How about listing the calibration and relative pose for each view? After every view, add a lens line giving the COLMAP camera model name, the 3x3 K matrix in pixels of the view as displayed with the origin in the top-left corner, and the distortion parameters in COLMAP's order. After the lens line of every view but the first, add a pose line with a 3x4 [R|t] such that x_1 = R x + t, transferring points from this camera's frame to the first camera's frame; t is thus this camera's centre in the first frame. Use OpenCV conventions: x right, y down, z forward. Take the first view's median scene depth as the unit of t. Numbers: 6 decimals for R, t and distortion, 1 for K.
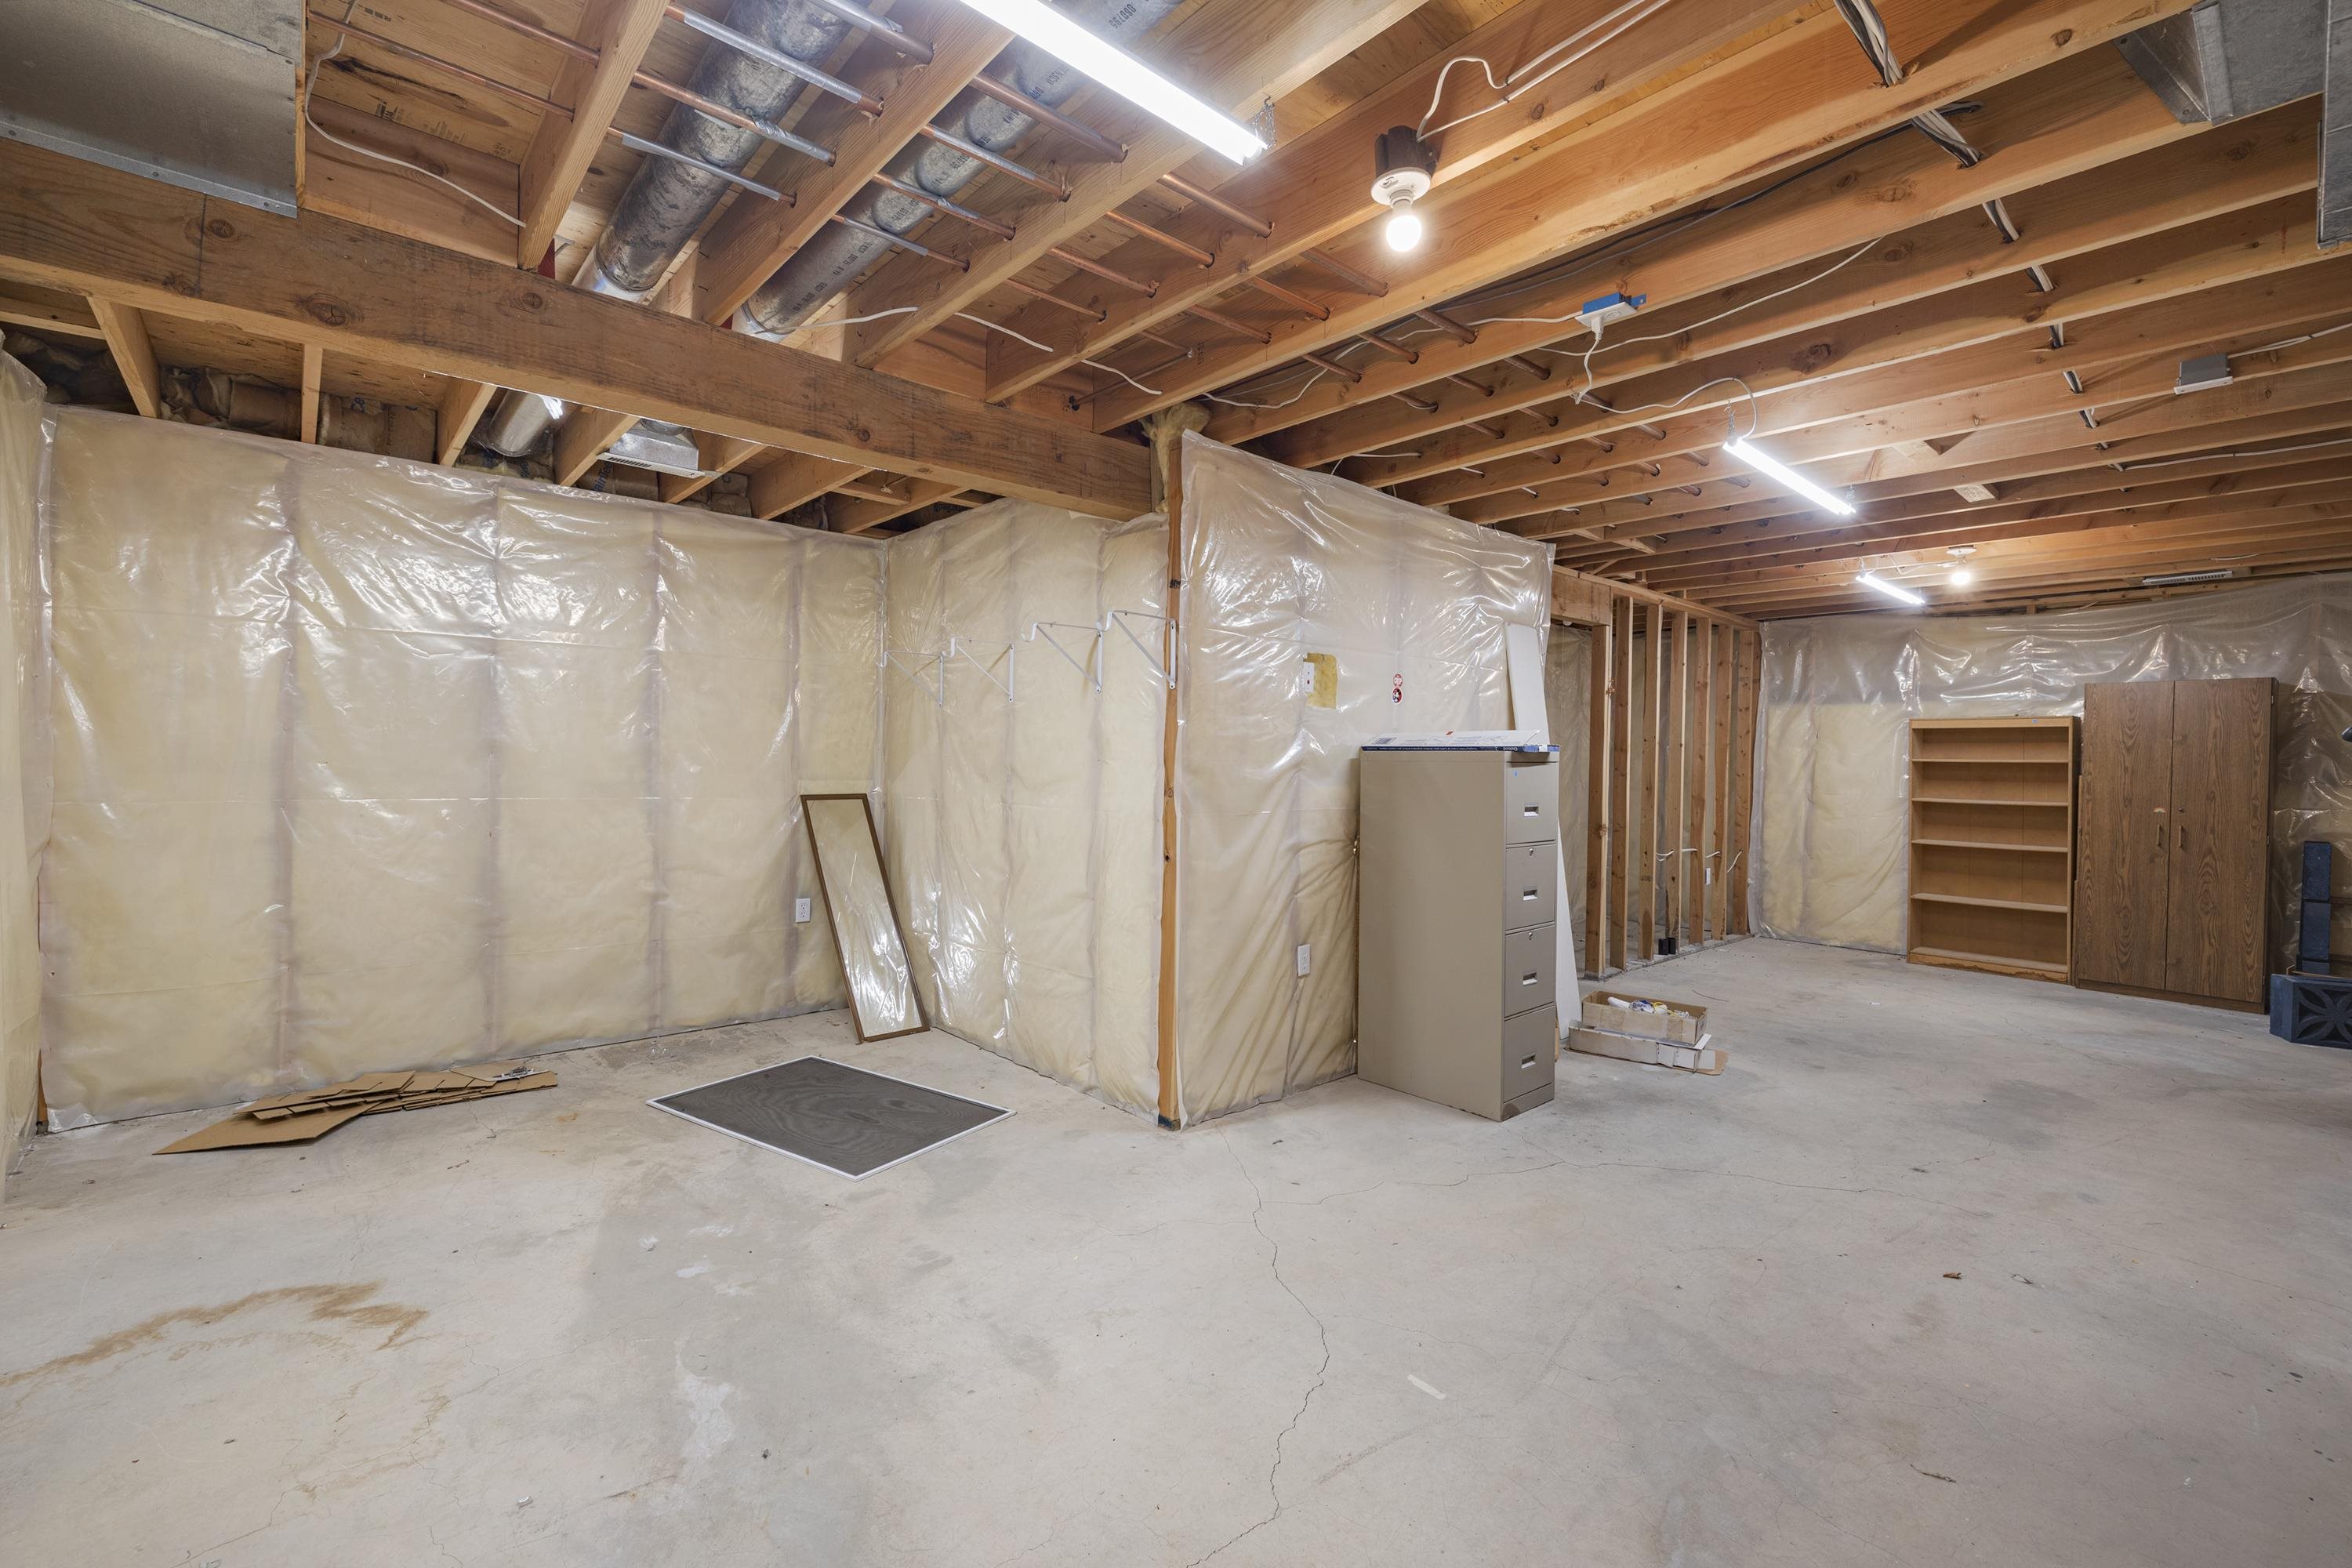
lens RADIAL K [[1002.0, 0, 1165.0], [0, 1002.0, 777.8], [0, 0, 1]] dist [0.000356, 0.000947]
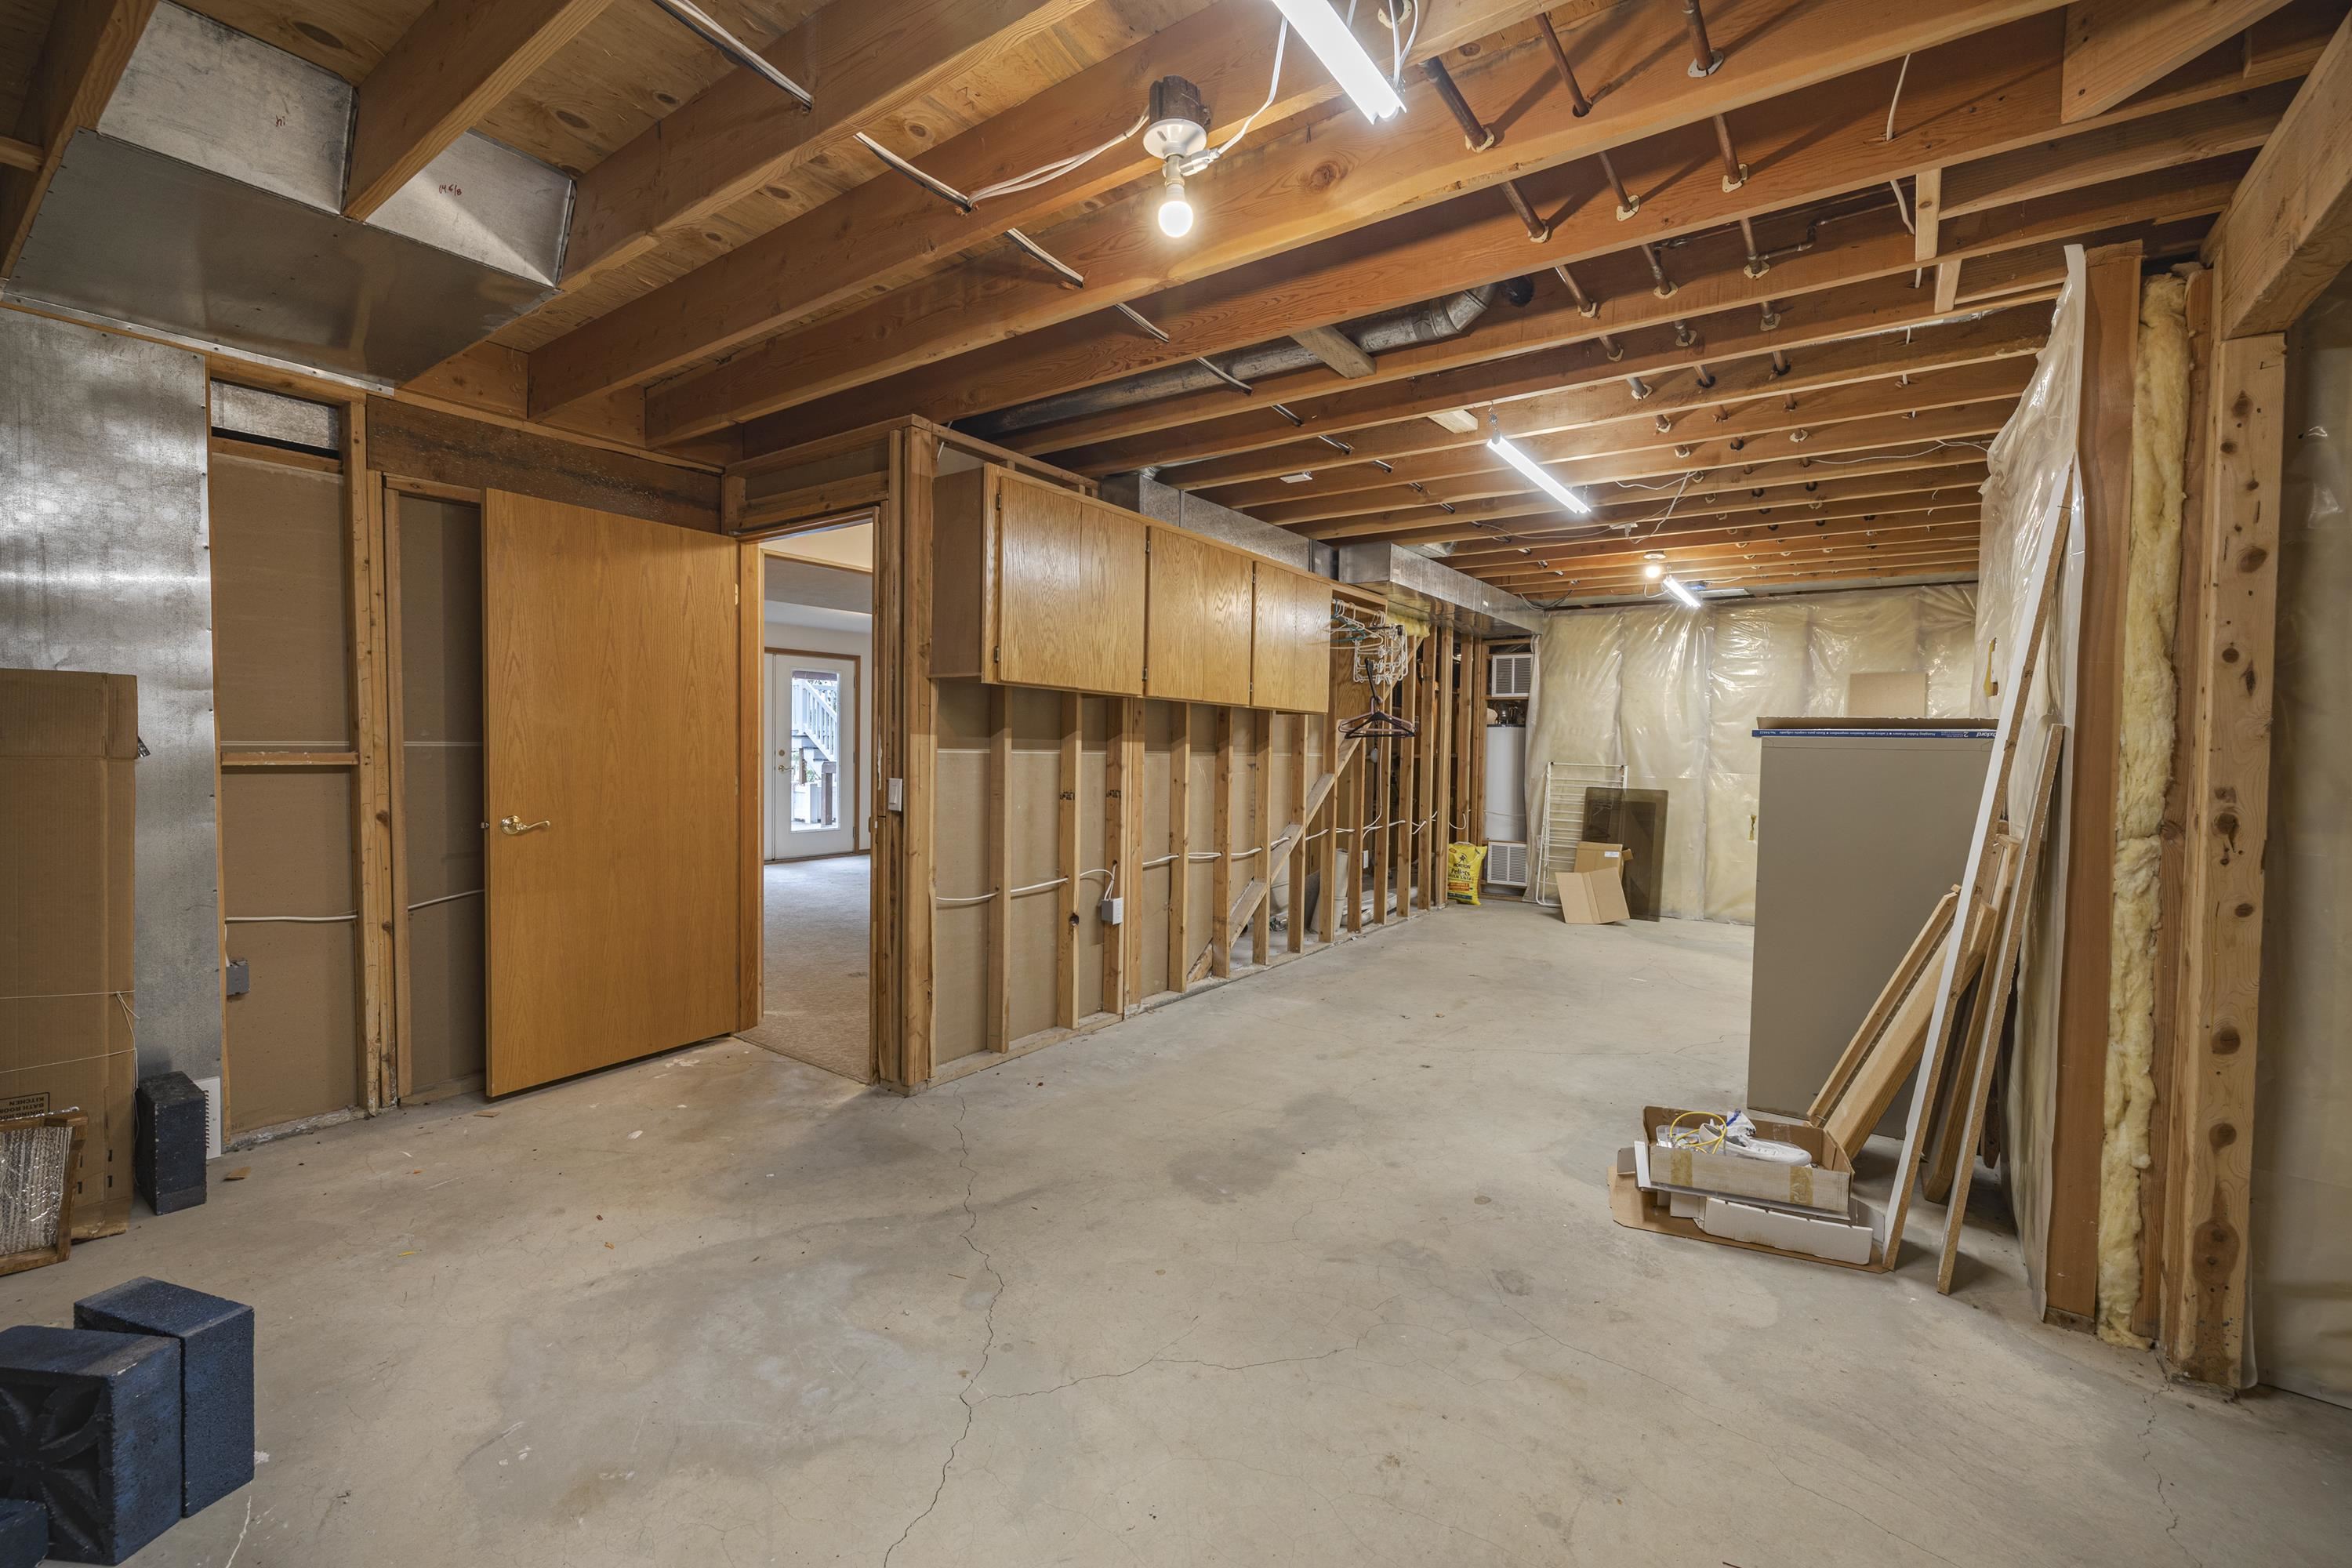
lens RADIAL K [[980.3, 0, 1179.4], [0, 980.3, 775.9], [0, 0, 1]] dist [-0.000781, 0.000320]
pose [[-0.973051, -0.025506, -0.229175, 1.213184], [-0.038296, 0.997936, 0.051539, -0.015997], [0.227388, 0.058927, -0.972020, 1.896410]]
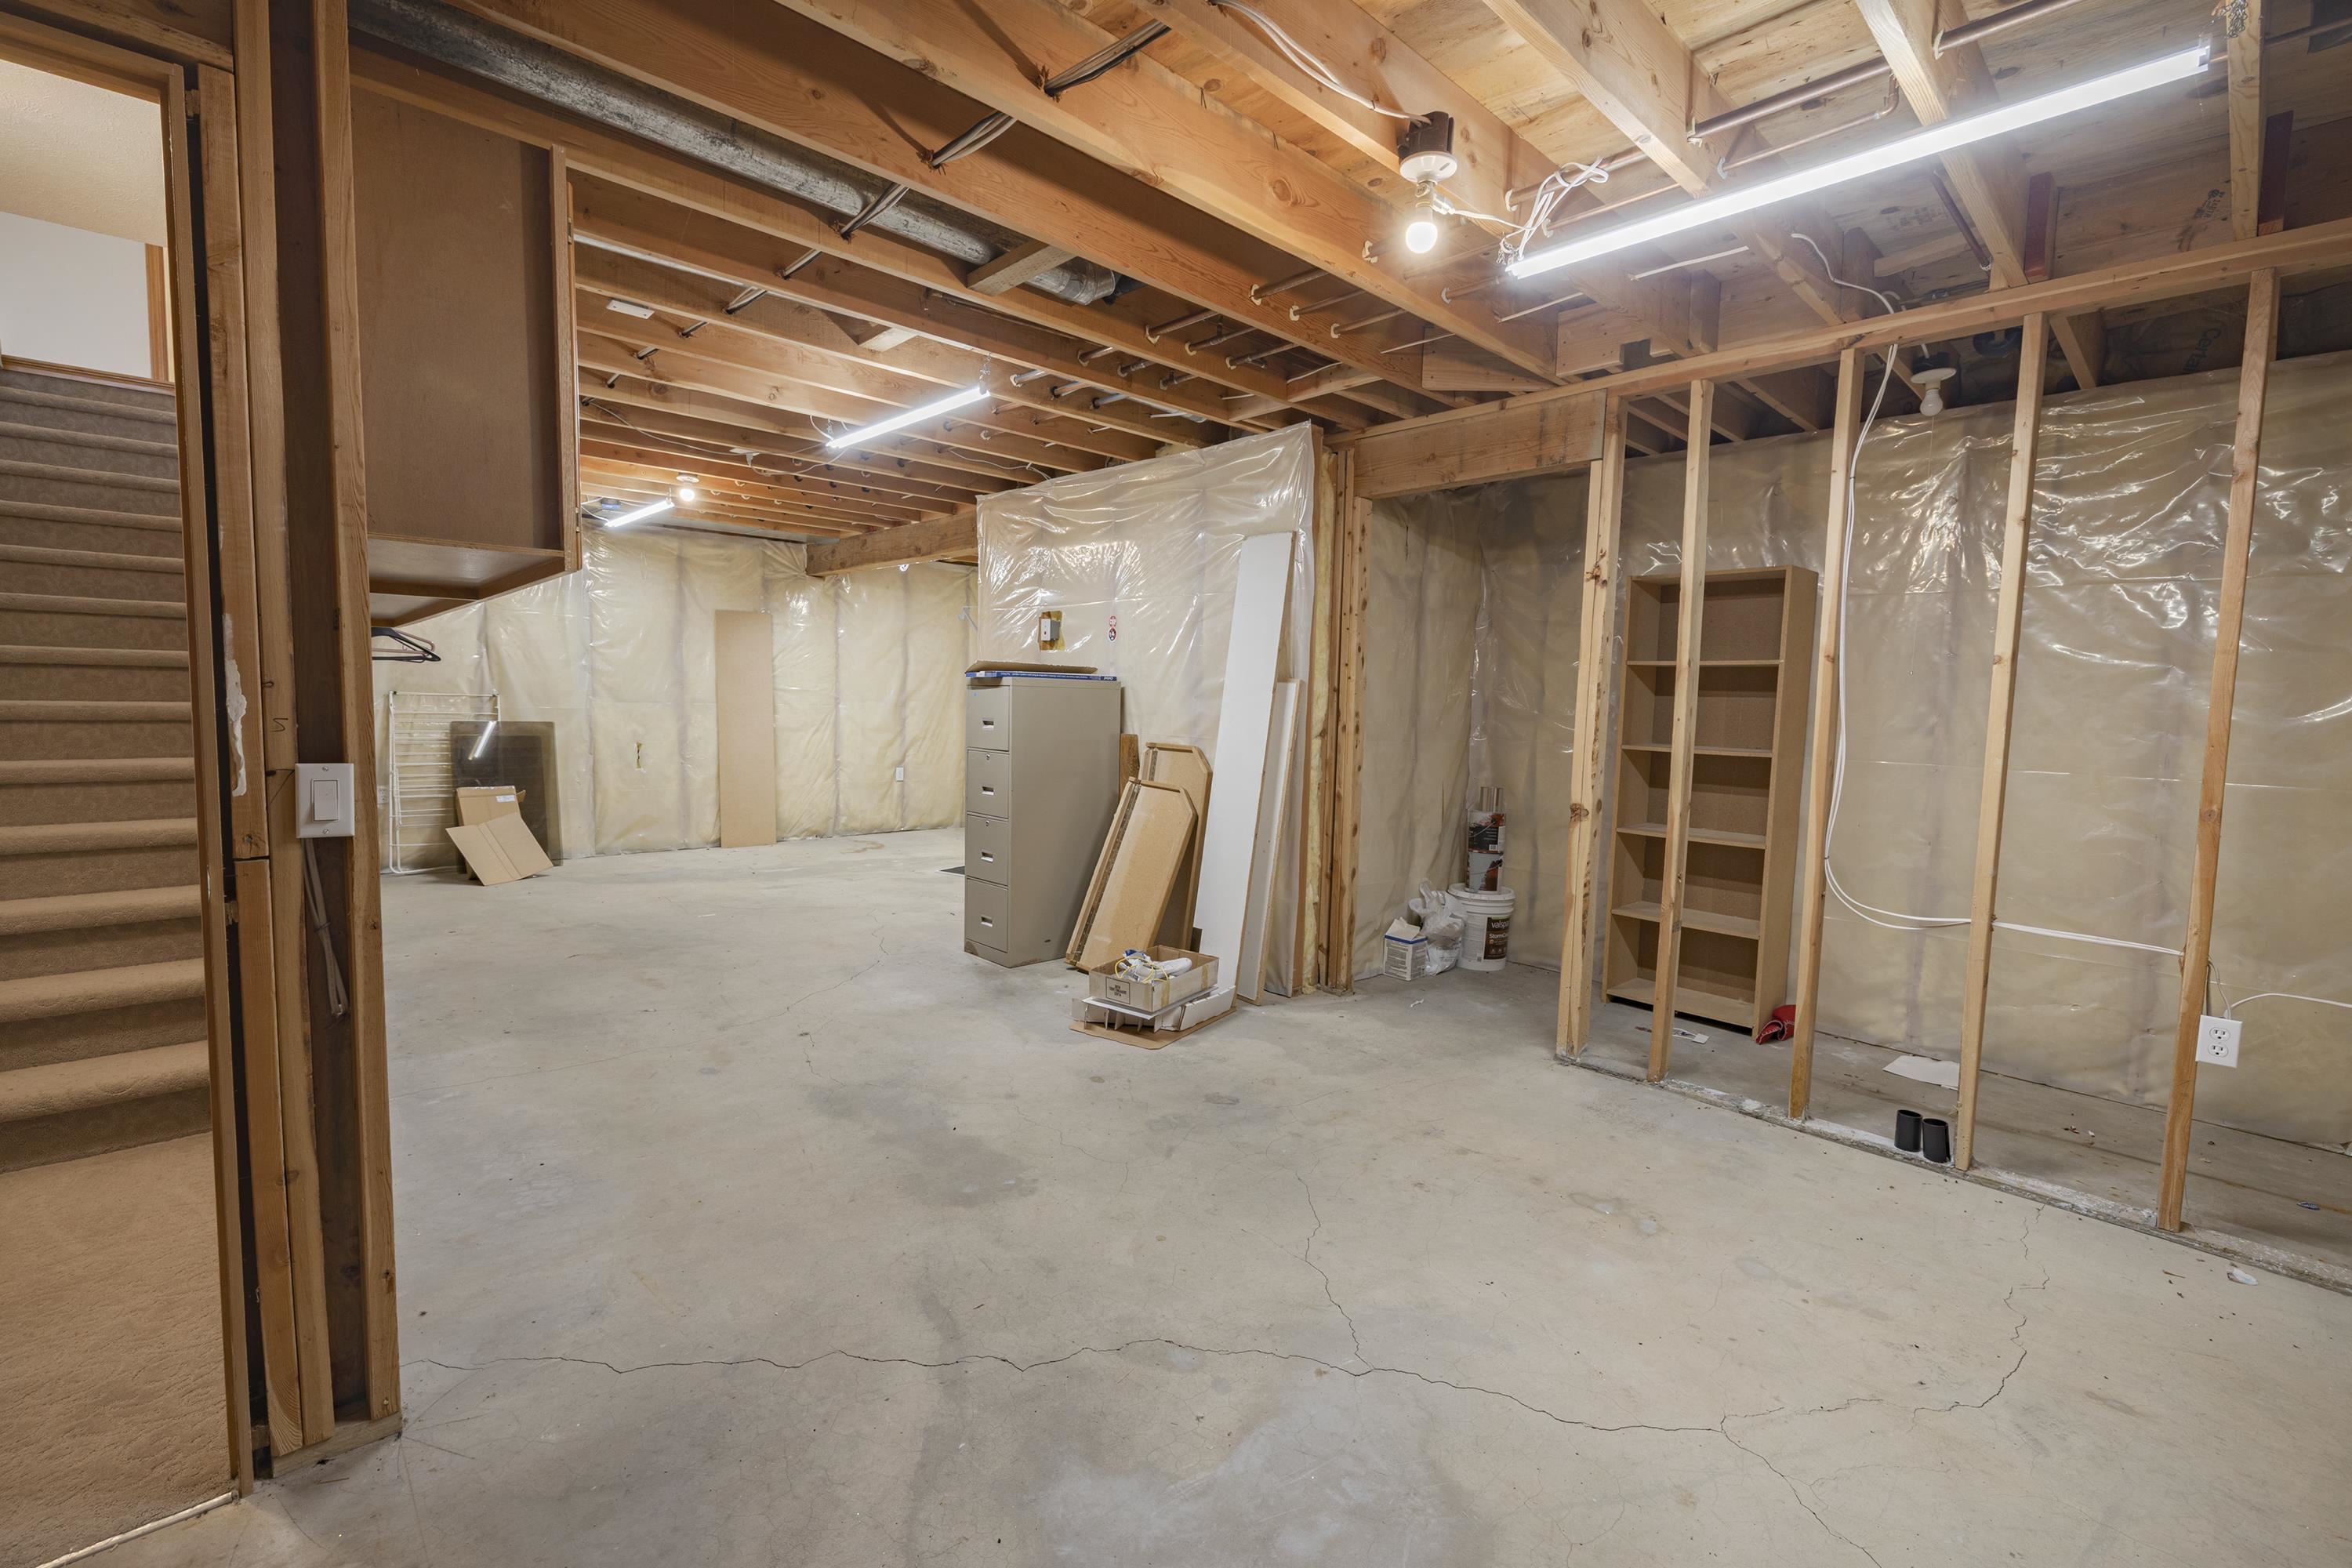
lens RADIAL K [[1002.0, 0, 1165.0], [0, 1002.0, 777.8], [0, 0, 1]] dist [0.000356, 0.000947]
pose [[0.025752, 0.067009, -0.997420, 1.705168], [-0.047097, 0.996724, 0.065746, 0.006980], [0.998558, 0.045282, 0.028824, 1.238255]]
